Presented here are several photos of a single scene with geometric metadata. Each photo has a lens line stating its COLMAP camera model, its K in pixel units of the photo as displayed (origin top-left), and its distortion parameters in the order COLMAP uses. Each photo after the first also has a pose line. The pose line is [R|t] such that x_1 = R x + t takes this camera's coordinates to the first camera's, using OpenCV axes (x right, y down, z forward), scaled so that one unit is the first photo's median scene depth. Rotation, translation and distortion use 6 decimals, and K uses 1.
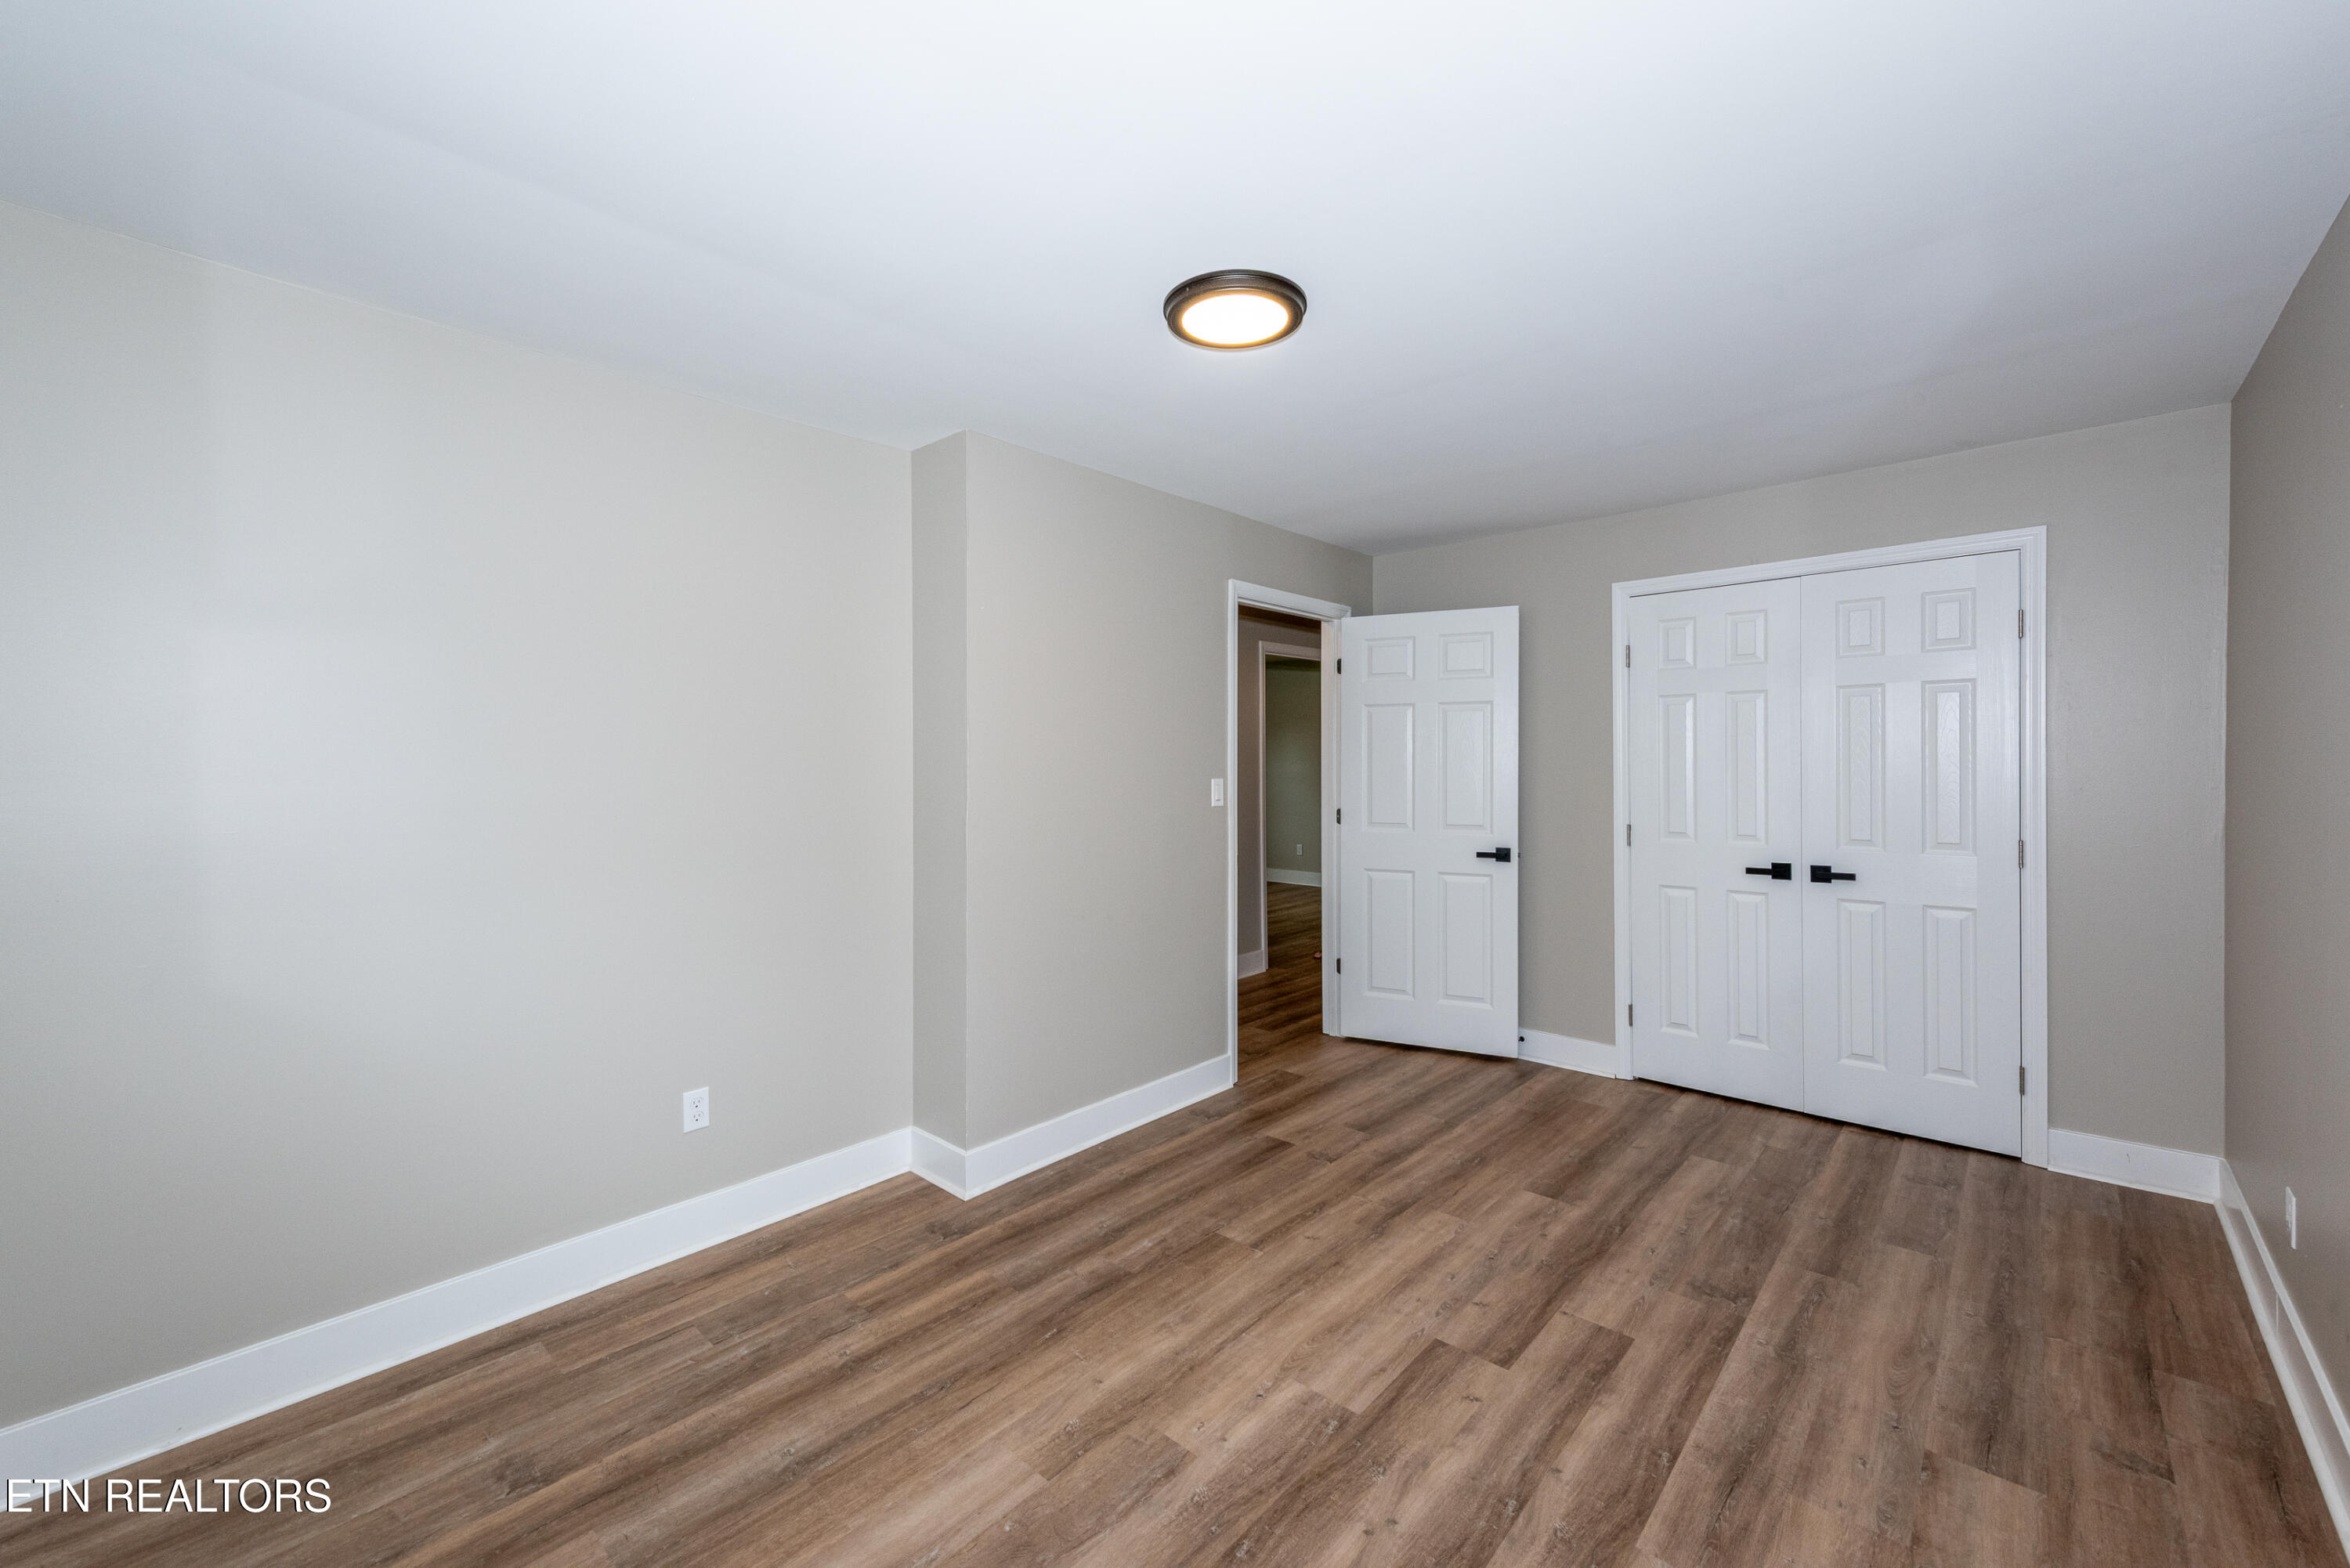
lens RADIAL K [[965.5, 0, 1187.3], [0, 965.5, 764.9], [0, 0, 1]] dist [0.022213, -0.005010]
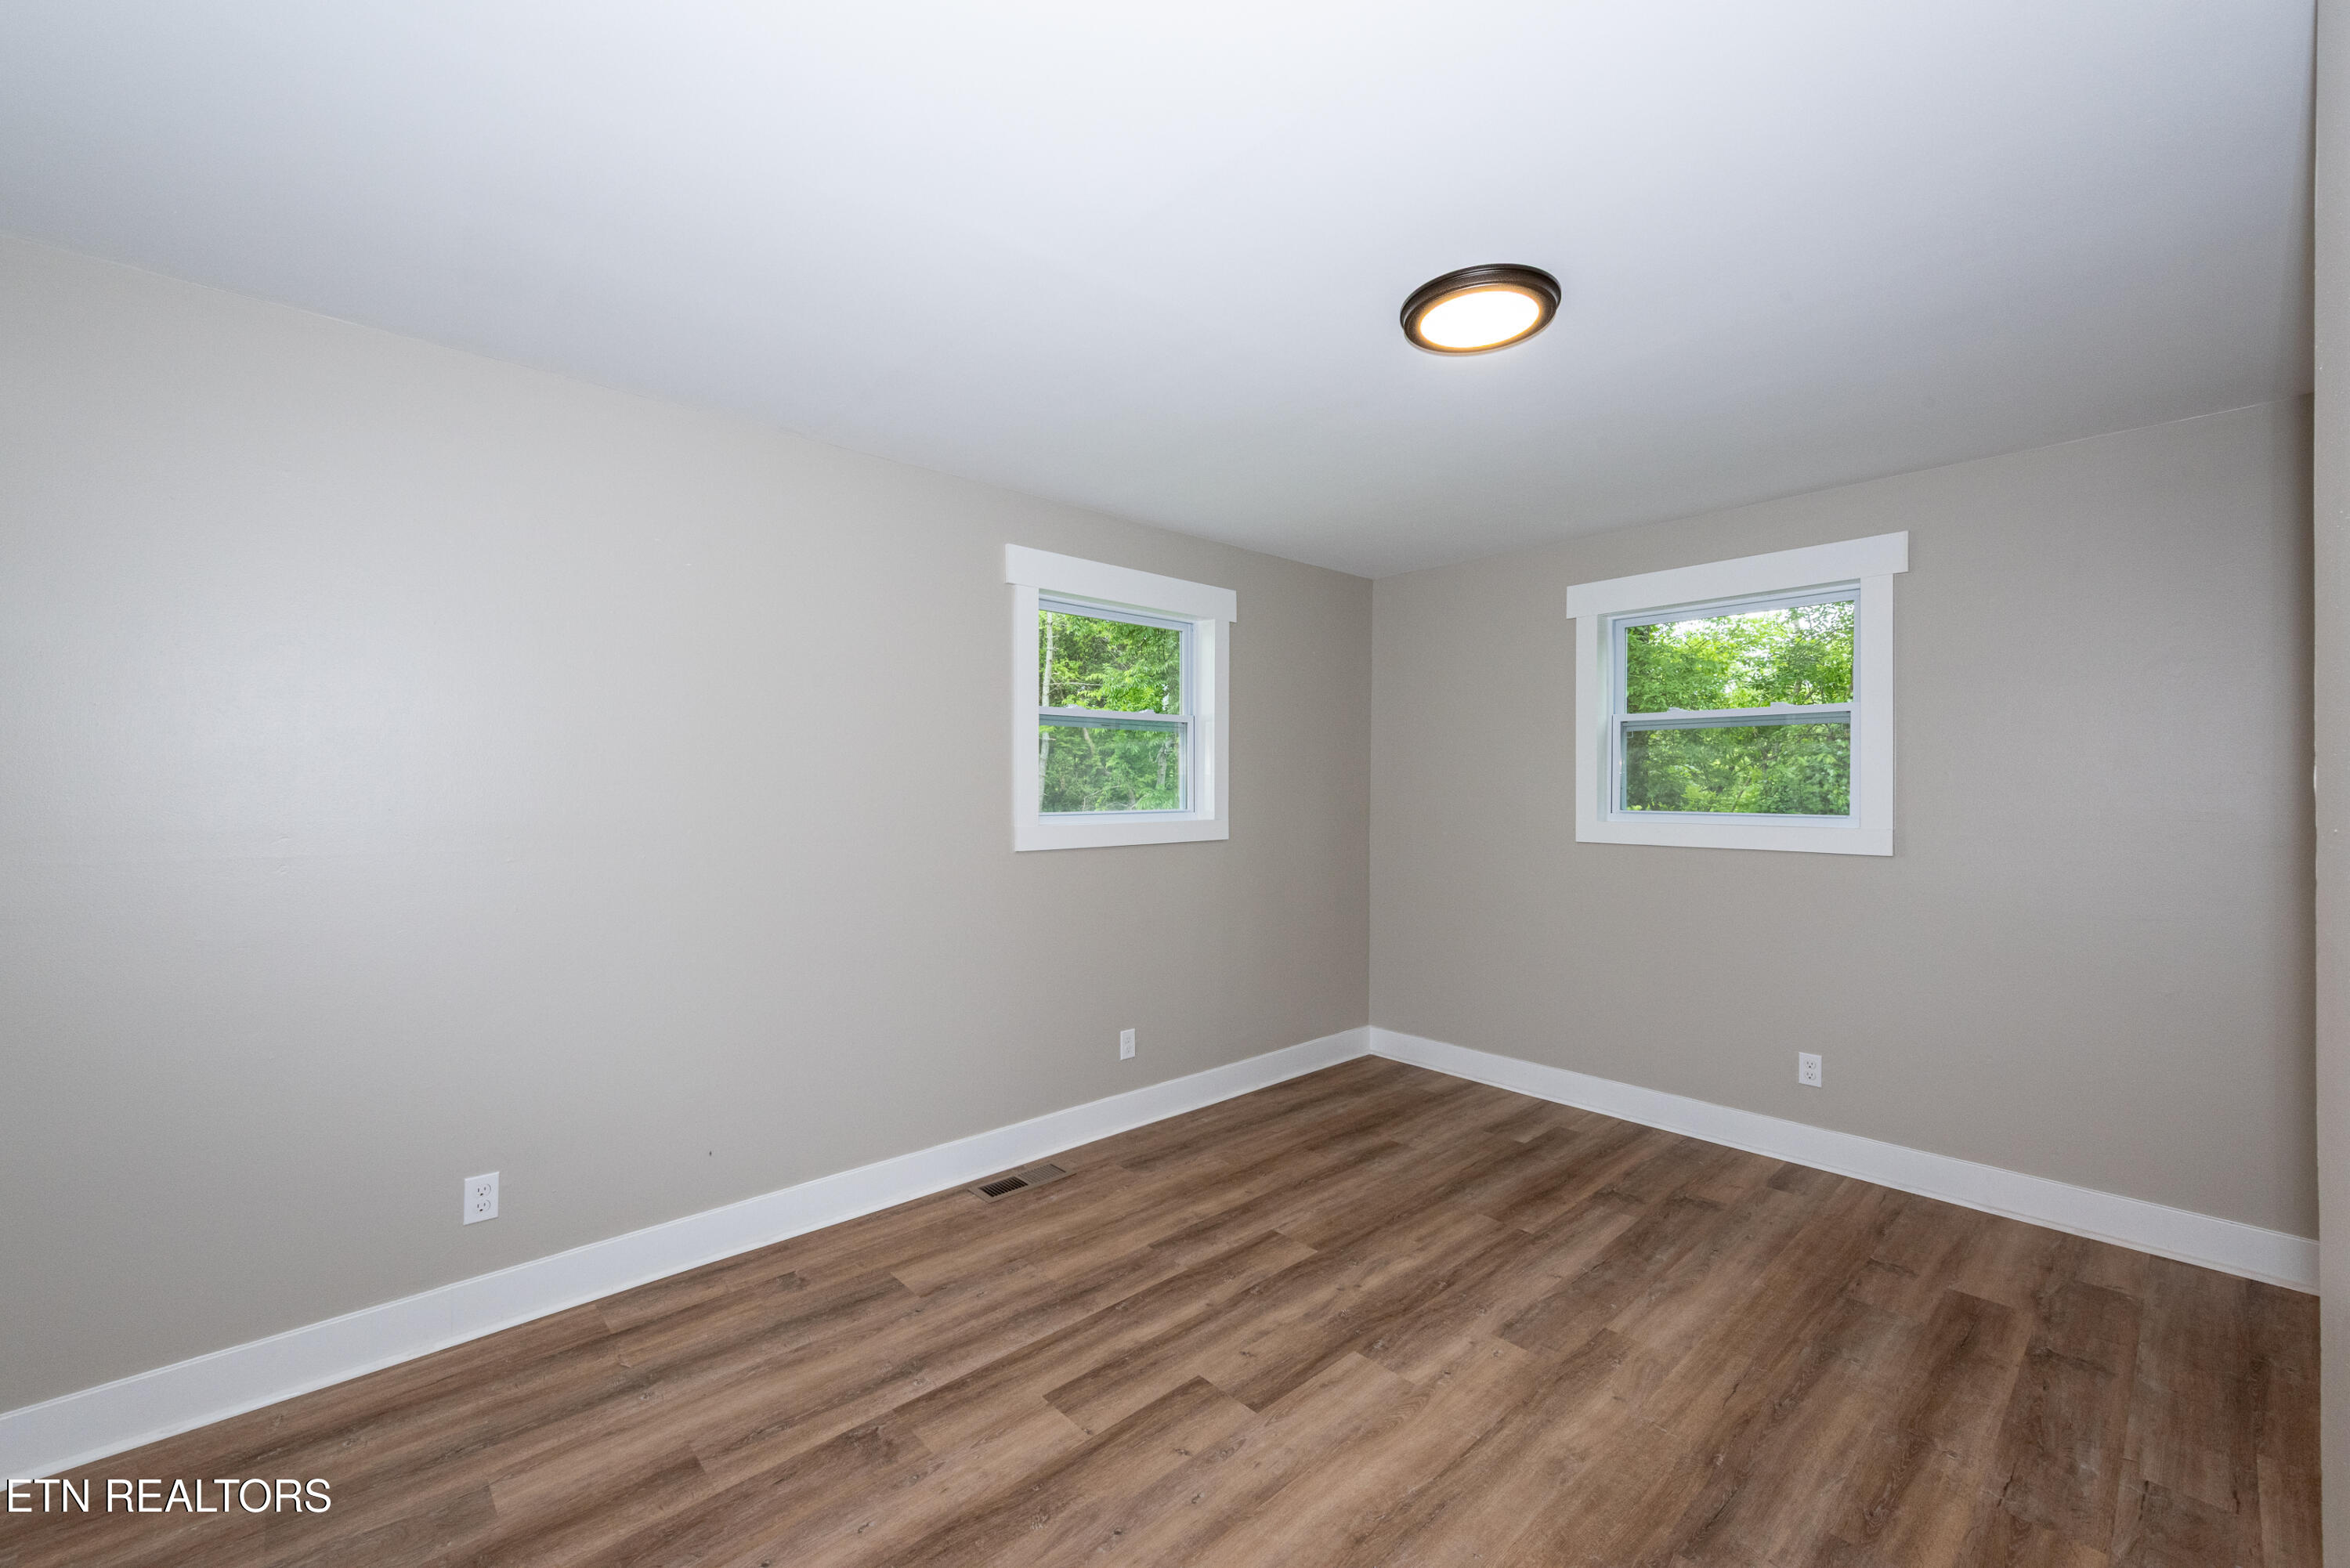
lens RADIAL K [[965.5, 0, 1187.3], [0, 965.5, 764.9], [0, 0, 1]] dist [0.022213, -0.005010]
pose [[-0.996718, 0.006112, 0.080726, 0.257160], [0.005223, 0.999923, -0.011226, 0.002815], [-0.080789, -0.010768, -0.996673, 2.015854]]
